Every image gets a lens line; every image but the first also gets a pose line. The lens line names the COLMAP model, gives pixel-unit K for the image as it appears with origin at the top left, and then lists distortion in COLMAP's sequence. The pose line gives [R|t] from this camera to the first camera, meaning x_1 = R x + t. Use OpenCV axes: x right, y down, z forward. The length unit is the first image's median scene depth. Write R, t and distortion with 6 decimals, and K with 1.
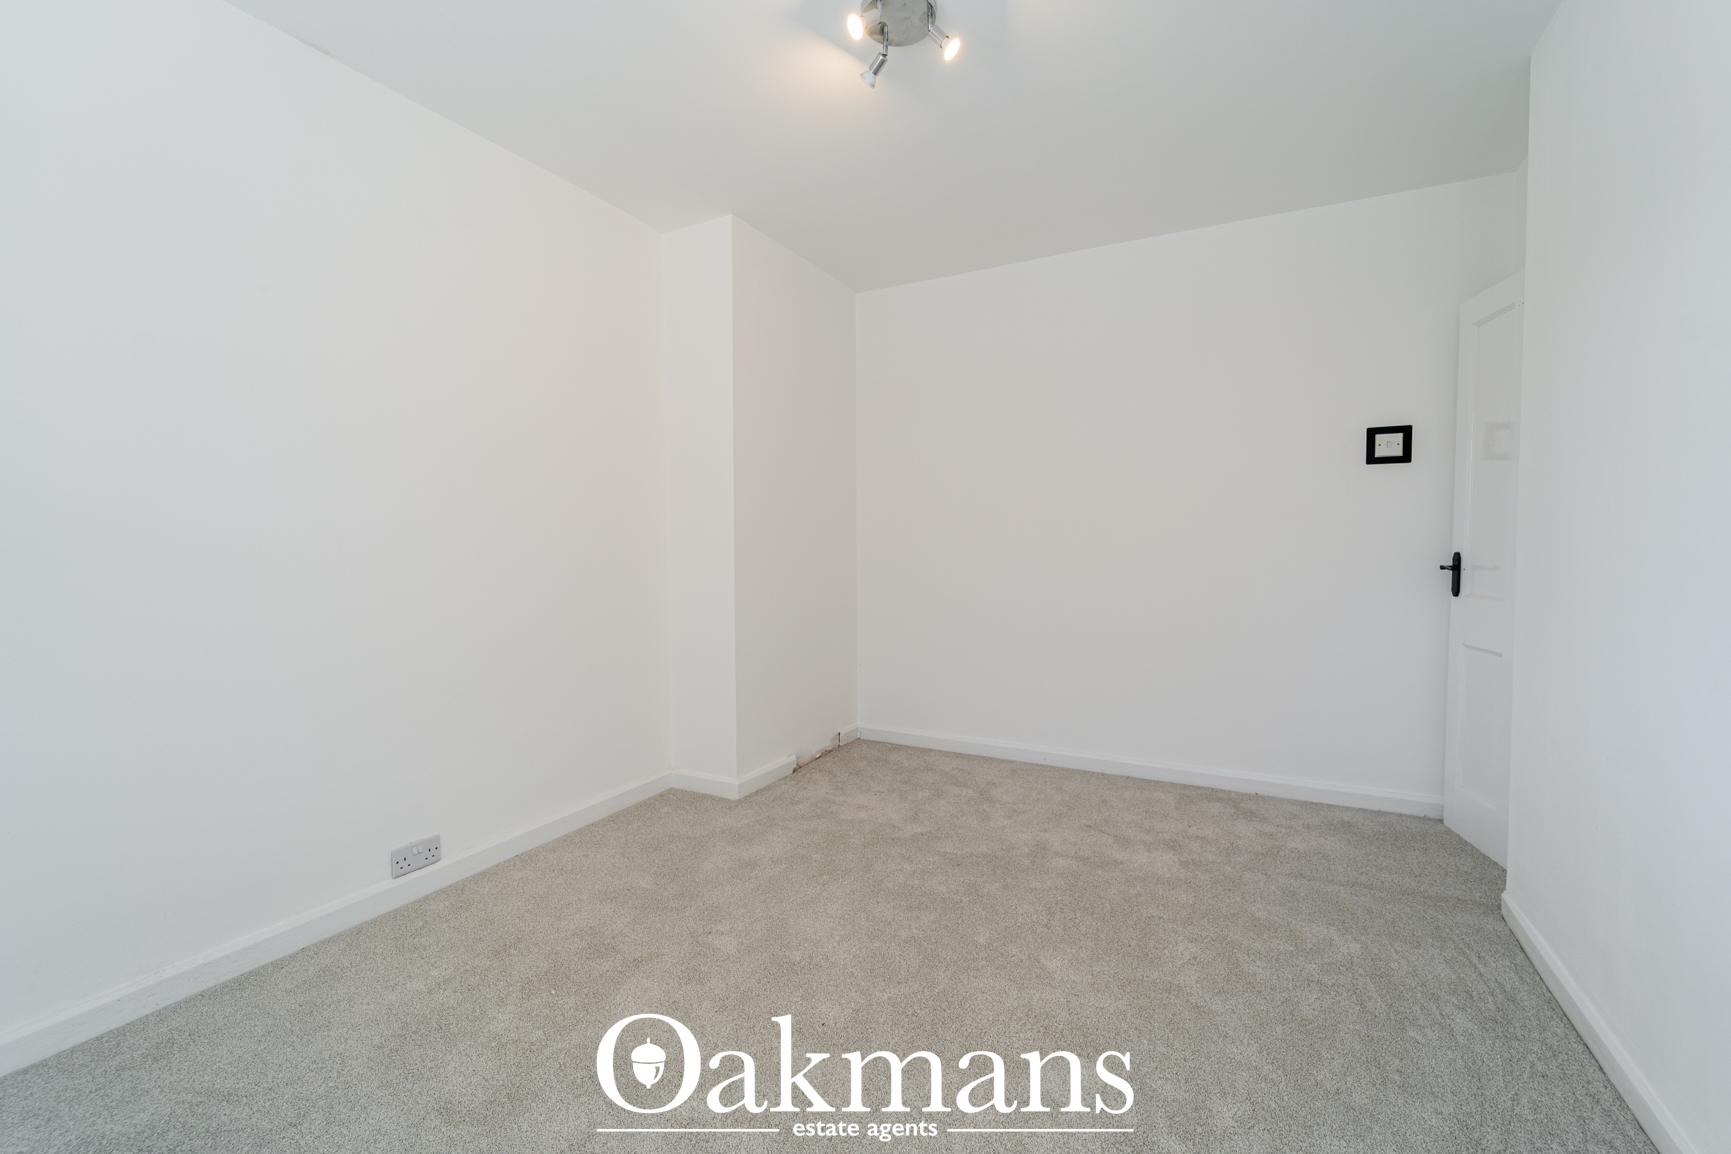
lens RADIAL K [[735.1, 0, 862.9], [0, 735.1, 570.8], [0, 0, 1]] dist [0.000191, 0.000002]
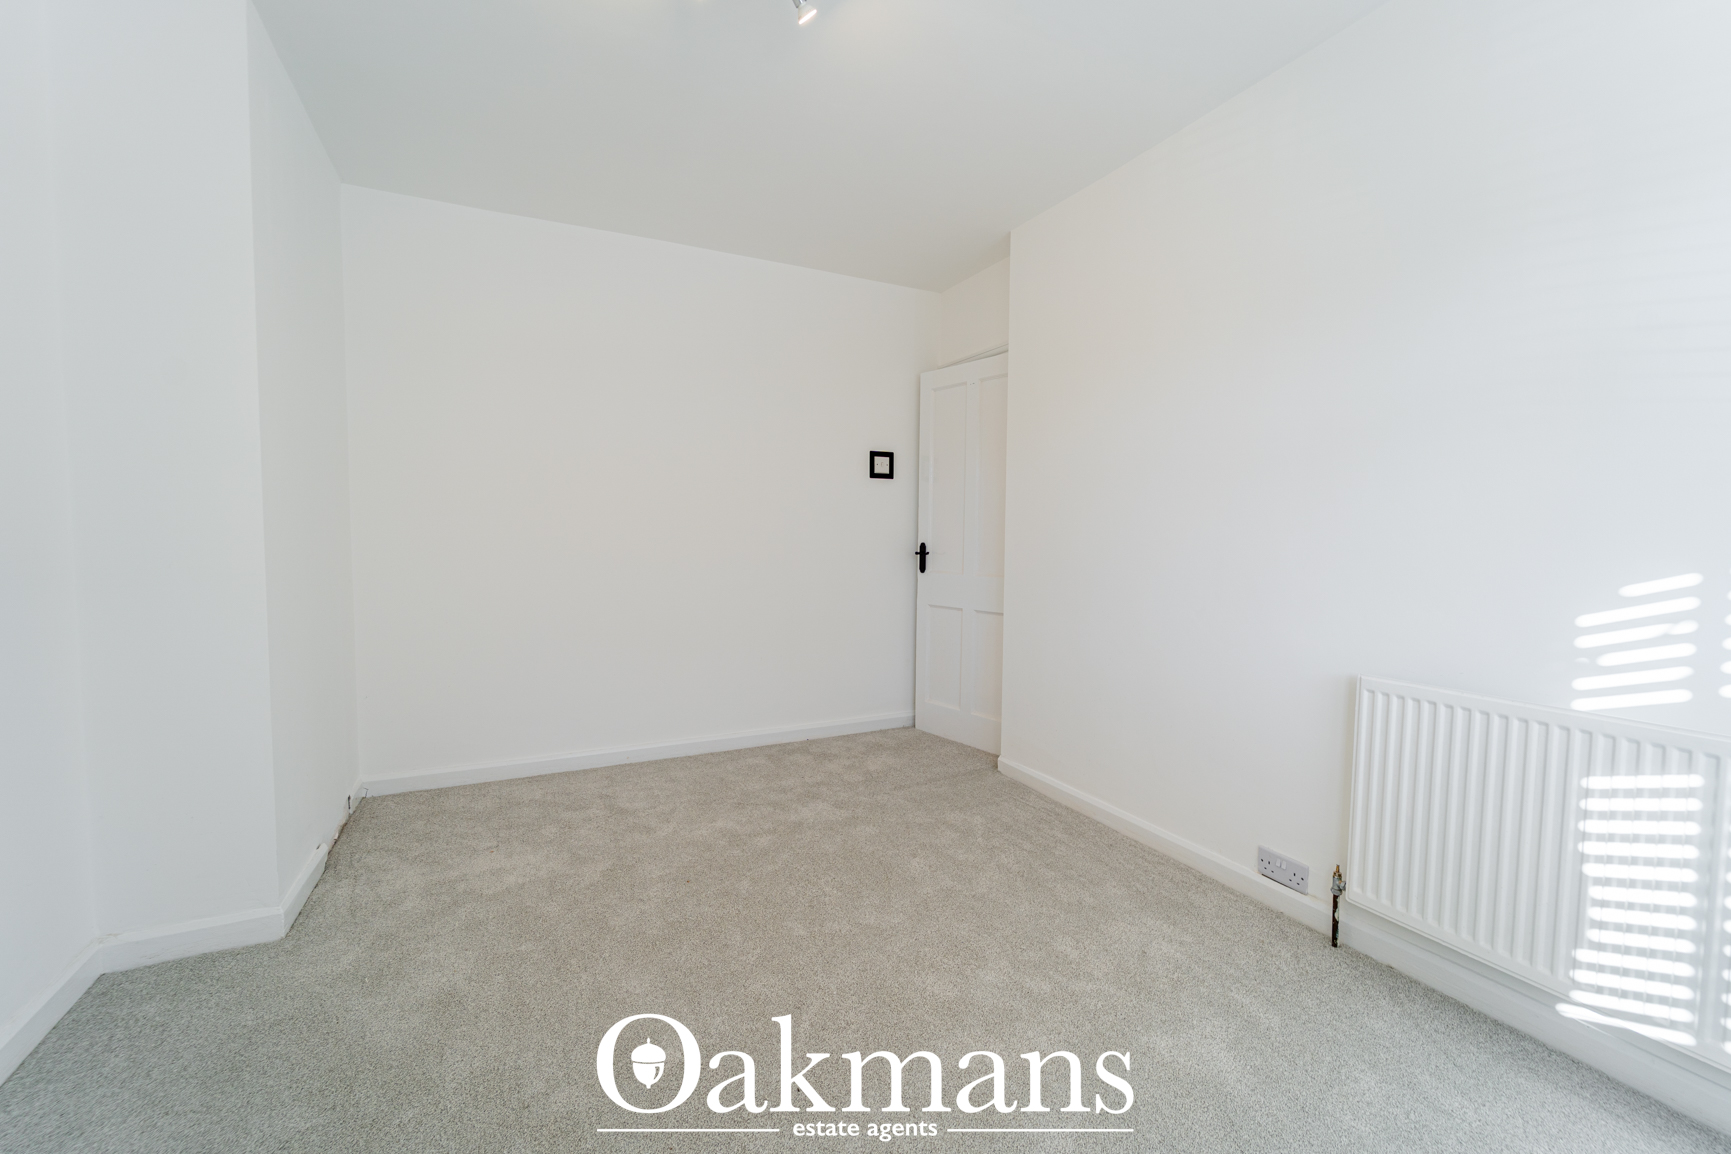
lens RADIAL K [[697.0, 0, 859.9], [0, 697.0, 570.5], [0, 0, 1]] dist [0.000739, -0.000561]
pose [[0.590187, -0.034405, 0.806533, -0.367916], [0.023263, 0.999401, 0.025609, -0.007568], [-0.806931, 0.003648, 0.590634, 0.257655]]
